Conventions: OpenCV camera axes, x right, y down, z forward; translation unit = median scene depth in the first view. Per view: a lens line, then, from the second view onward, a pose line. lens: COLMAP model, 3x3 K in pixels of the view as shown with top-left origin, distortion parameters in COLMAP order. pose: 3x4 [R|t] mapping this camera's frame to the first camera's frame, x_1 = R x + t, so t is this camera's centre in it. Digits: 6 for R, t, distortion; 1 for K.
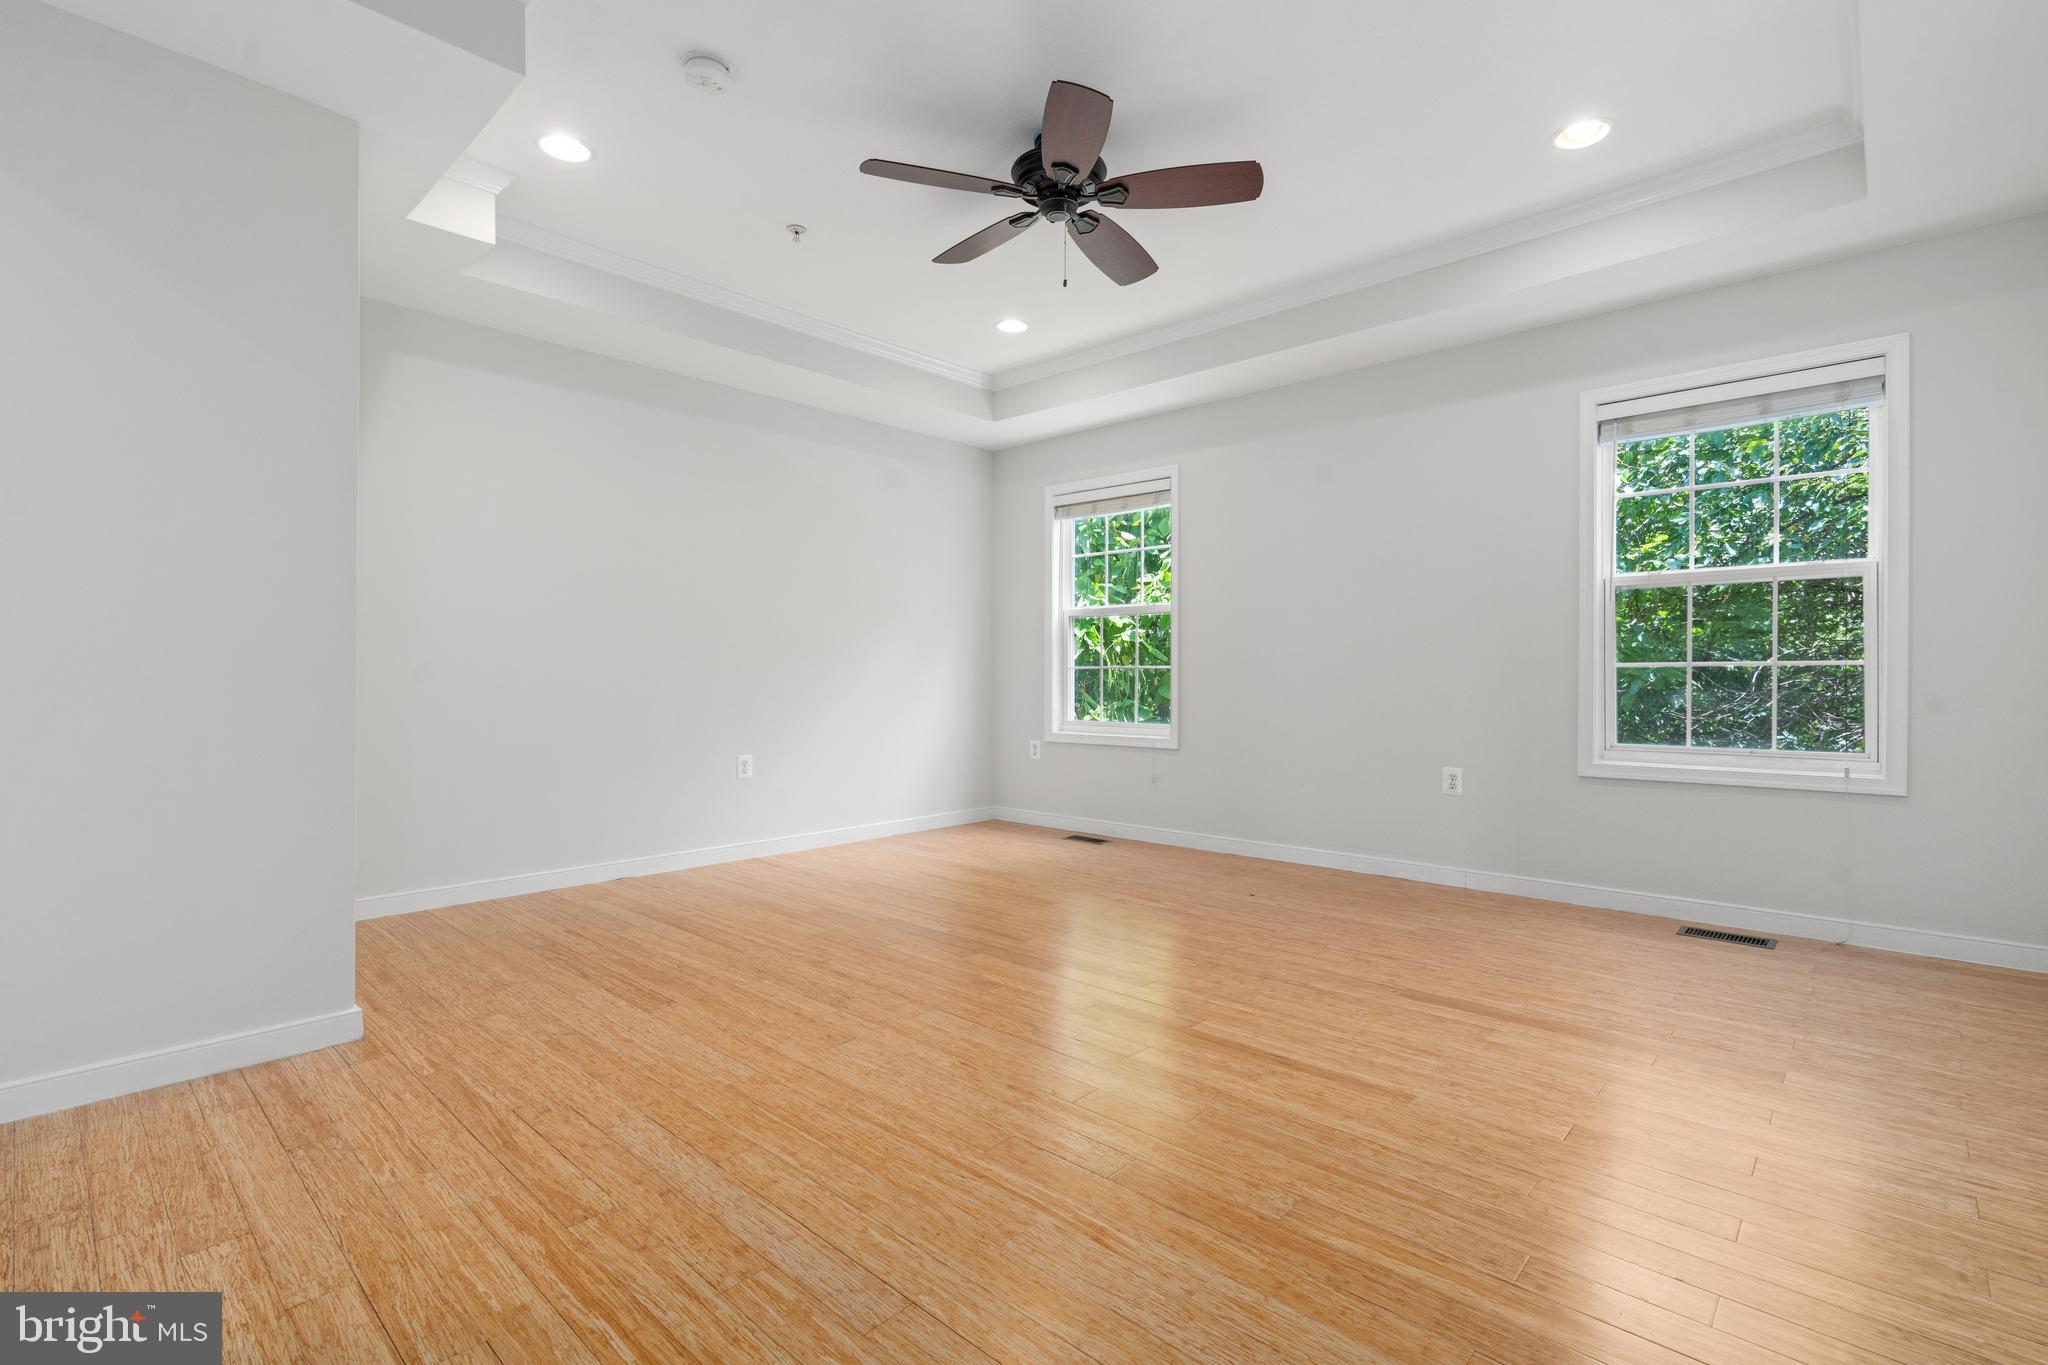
lens RADIAL K [[934.5, 0, 1029.9], [0, 934.5, 671.3], [0, 0, 1]] dist [-0.007612, 0.000785]
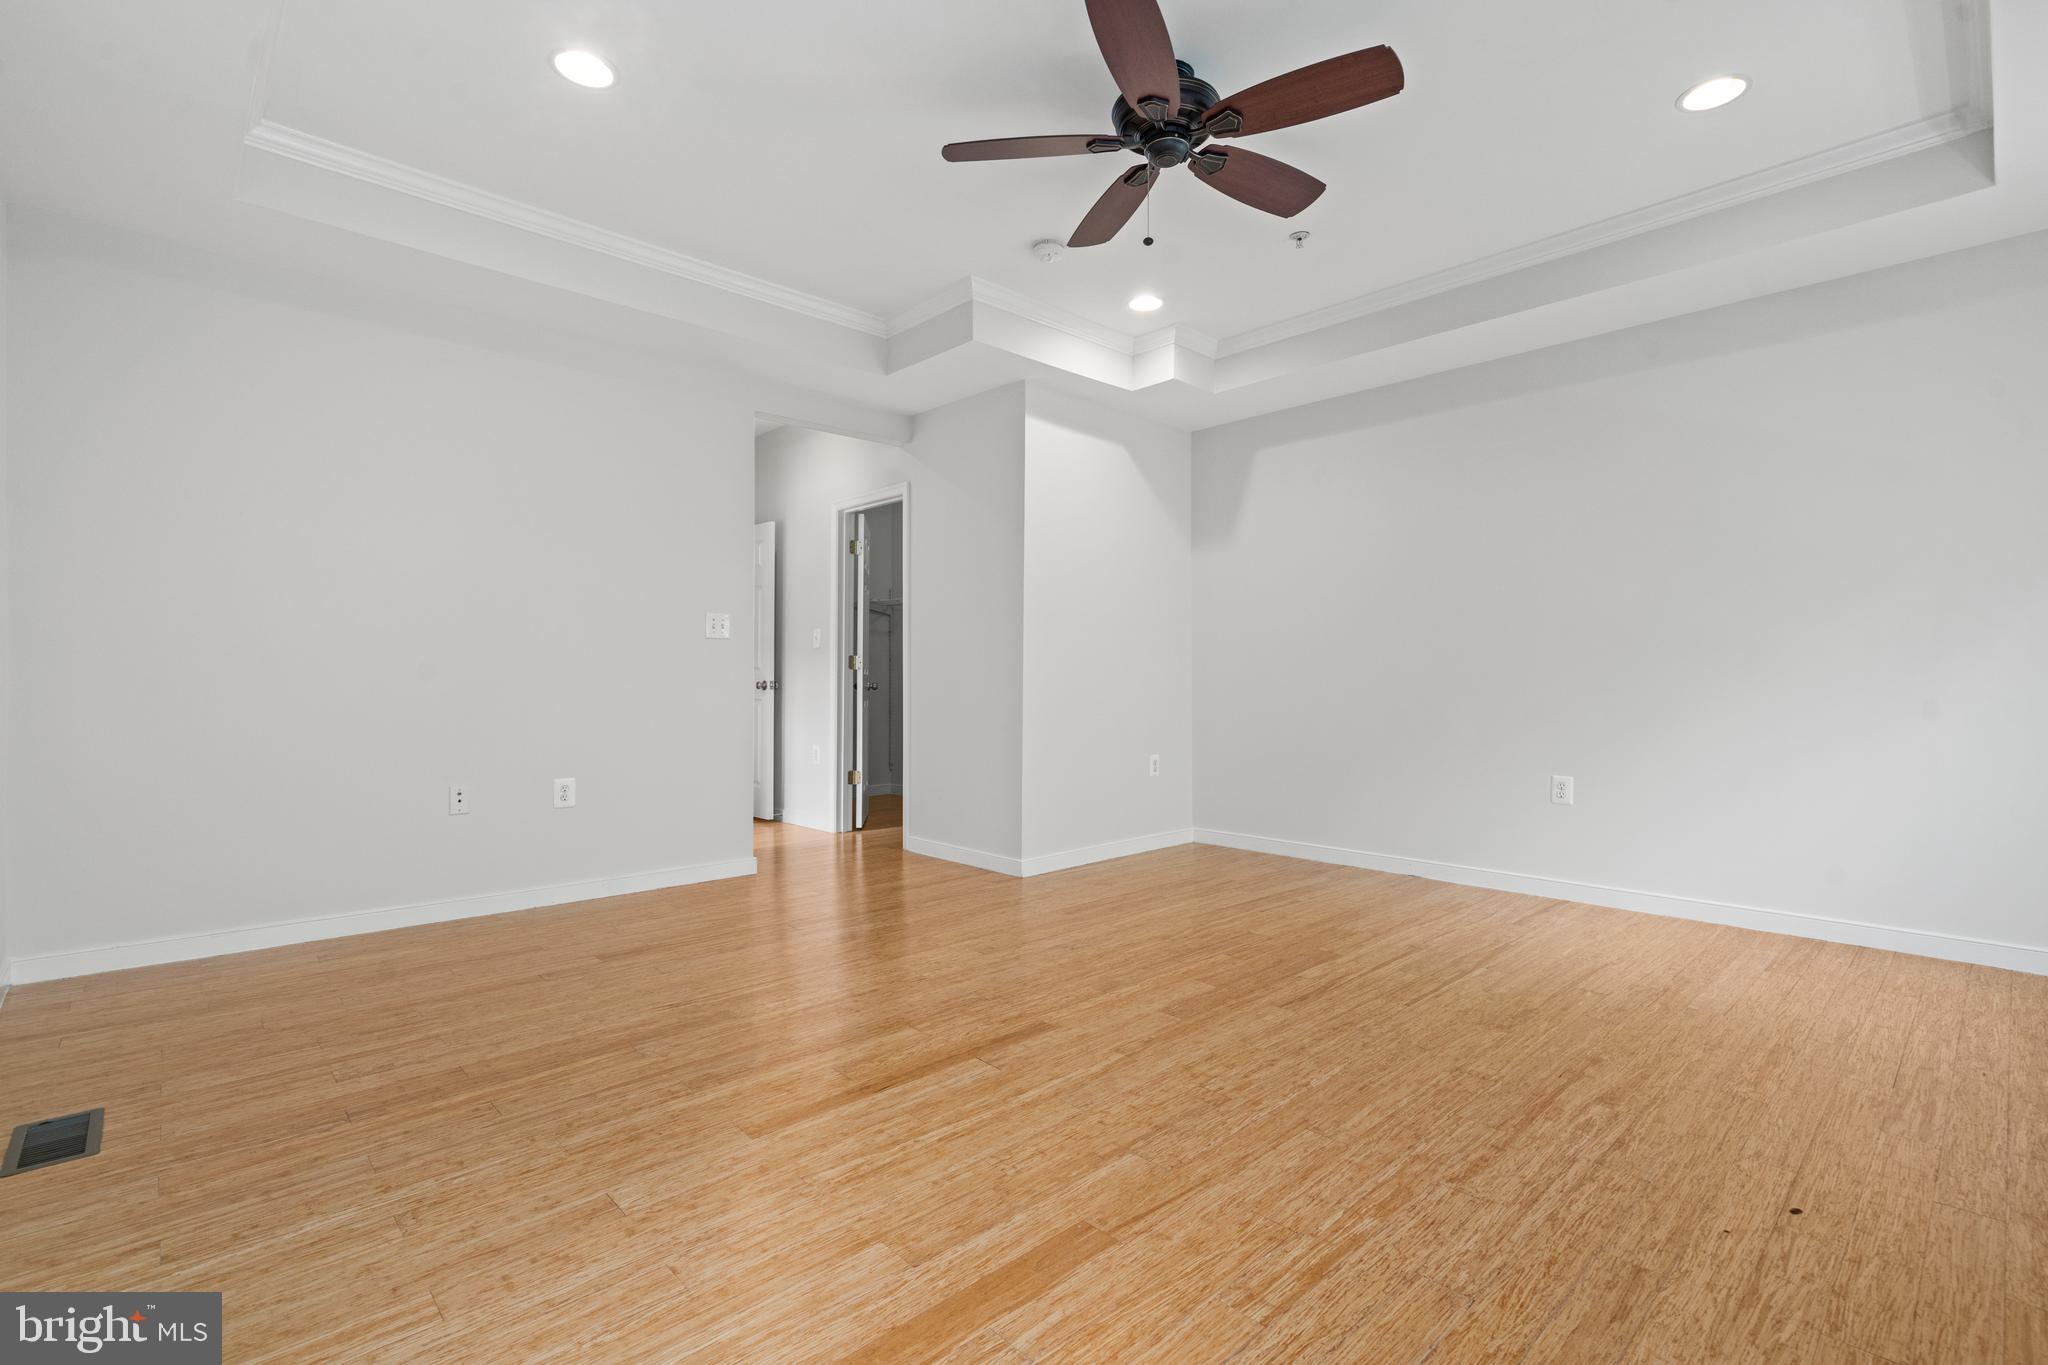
lens RADIAL K [[934.5, 0, 1029.9], [0, 934.5, 671.3], [0, 0, 1]] dist [-0.007612, 0.000785]
pose [[-0.071878, -0.009494, -0.997368, 1.062960], [0.002513, 0.999950, -0.009700, 0.003782], [0.997410, -0.003203, -0.071851, 1.081992]]
